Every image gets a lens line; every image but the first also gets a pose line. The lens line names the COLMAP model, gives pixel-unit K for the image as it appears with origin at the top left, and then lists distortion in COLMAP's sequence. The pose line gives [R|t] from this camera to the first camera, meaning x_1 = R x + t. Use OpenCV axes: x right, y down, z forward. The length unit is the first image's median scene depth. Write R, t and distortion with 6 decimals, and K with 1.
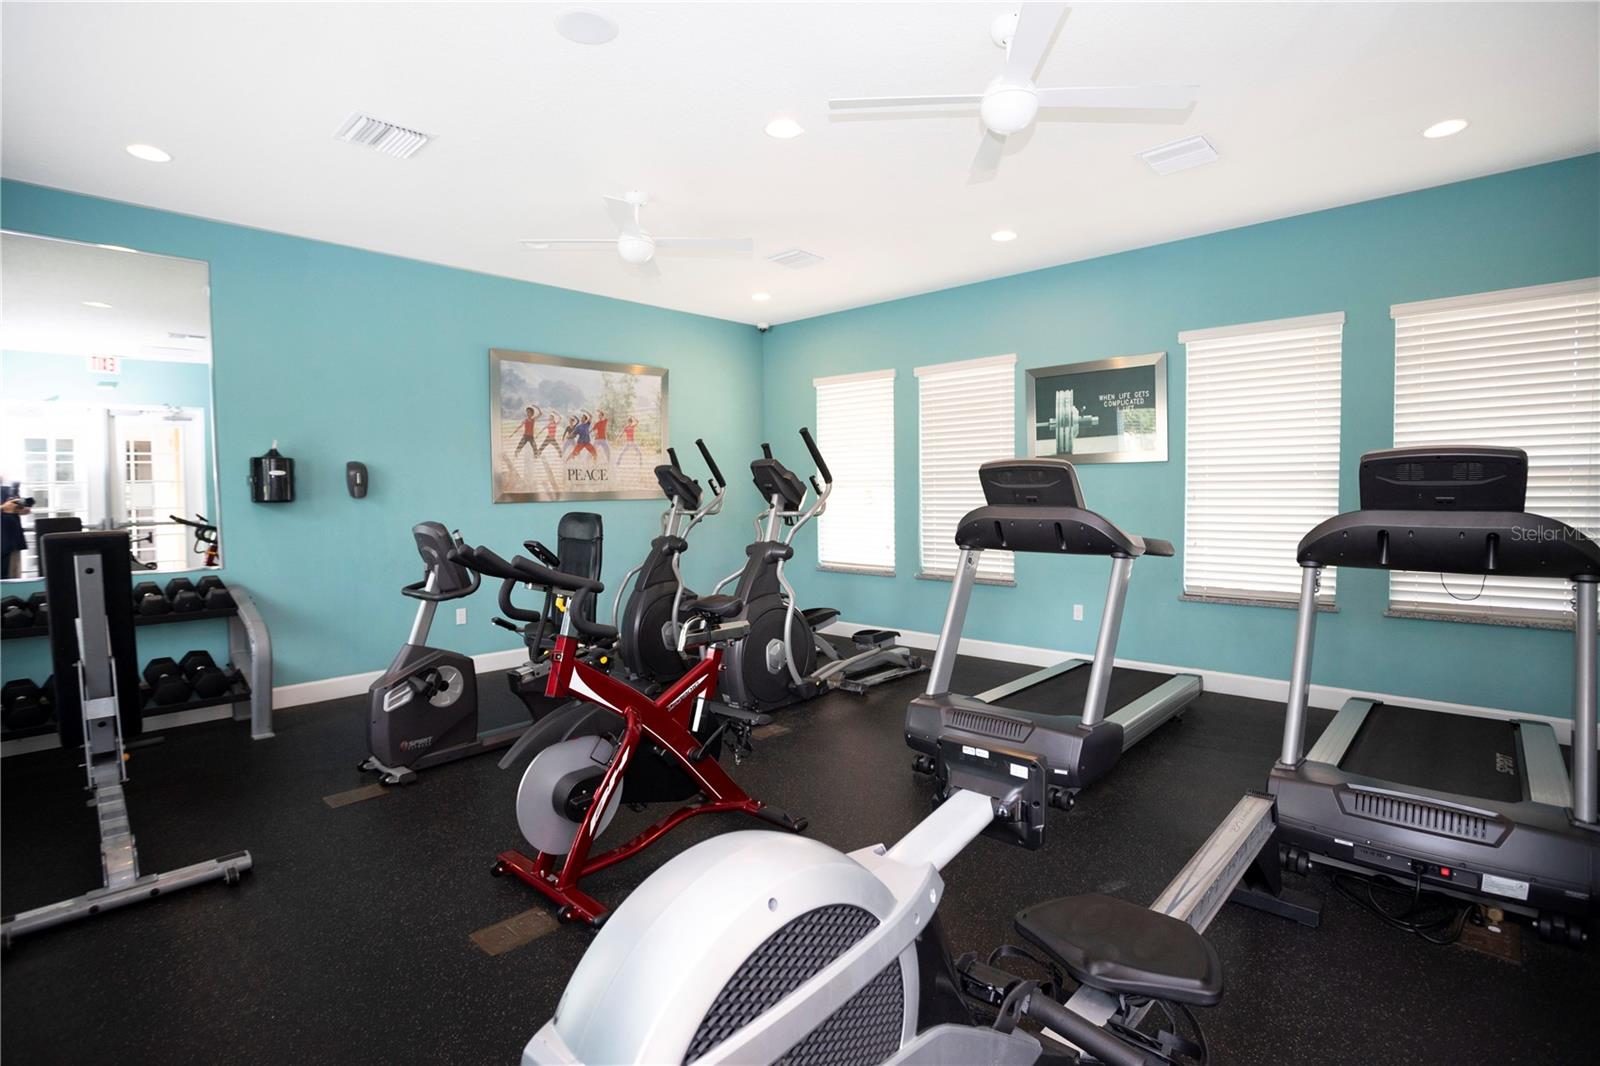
lens RADIAL K [[796.2, 0, 800.8], [0, 796.2, 530.4], [0, 0, 1]] dist [-0.047527, 0.005469]
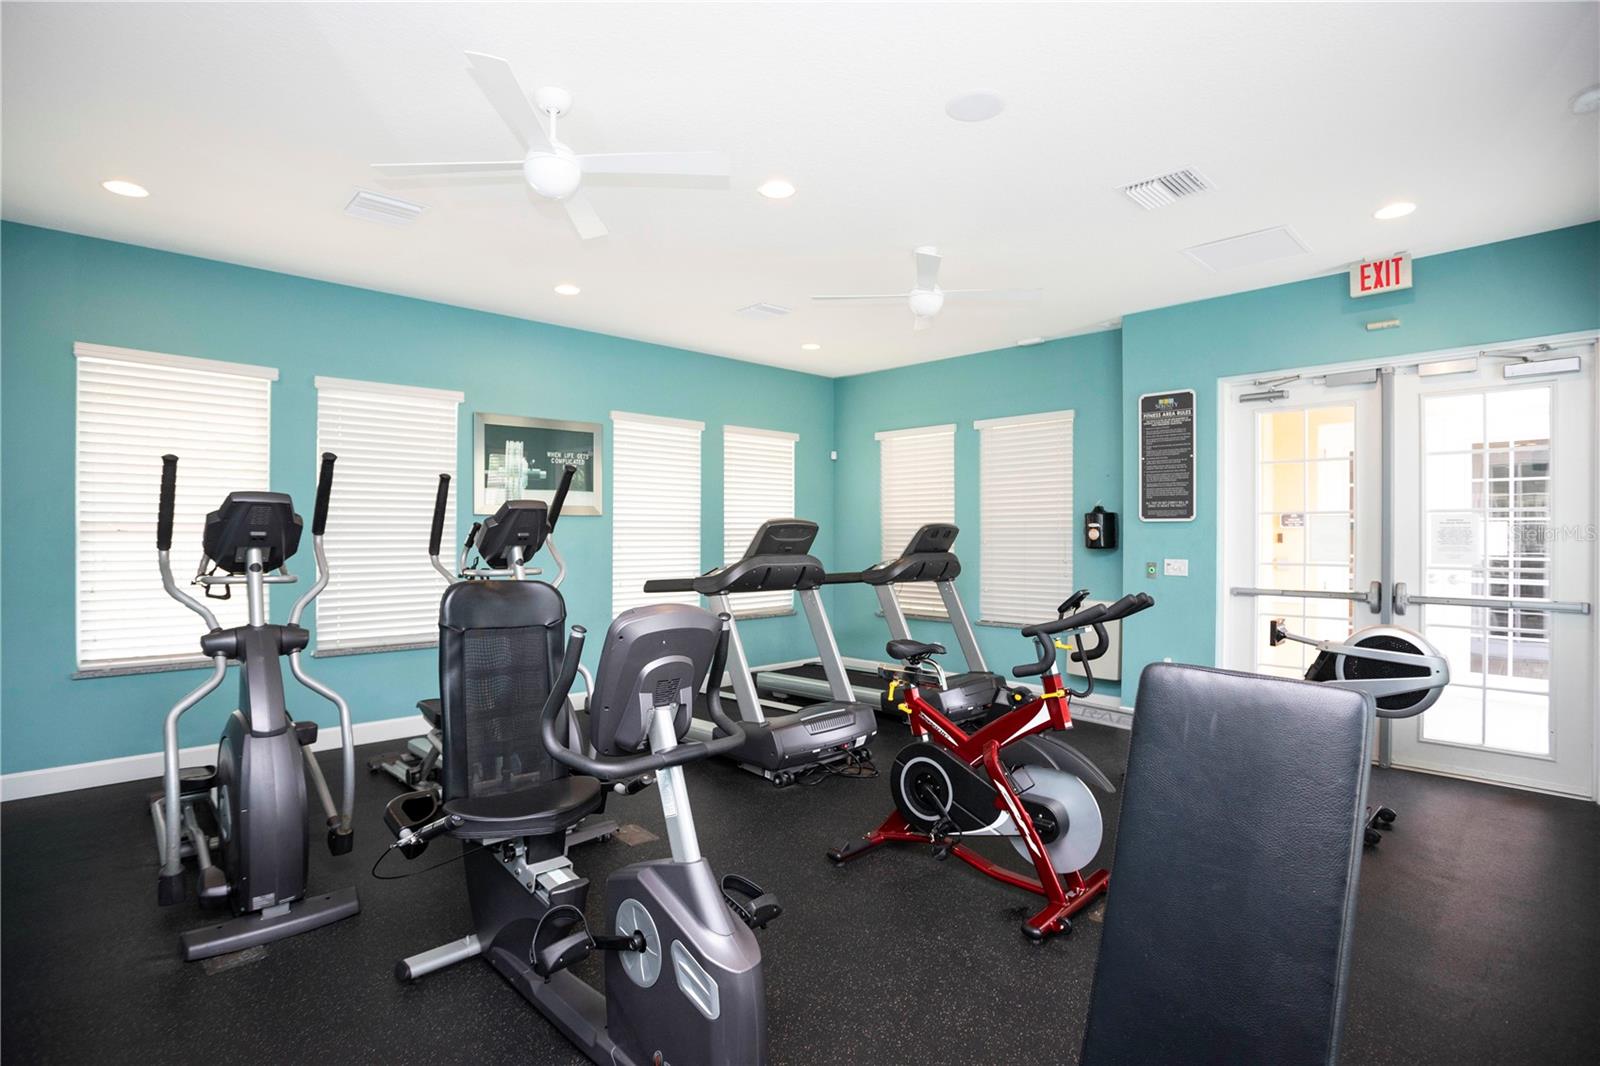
lens RADIAL K [[796.2, 0, 788.9], [0, 796.2, 527.6], [0, 0, 1]] dist [-0.047527, 0.005469]
pose [[0.056382, 0.019491, 0.998219, -0.657475], [0.051388, 0.998428, -0.022397, -0.026666], [-0.997086, 0.052559, 0.055291, 0.604744]]
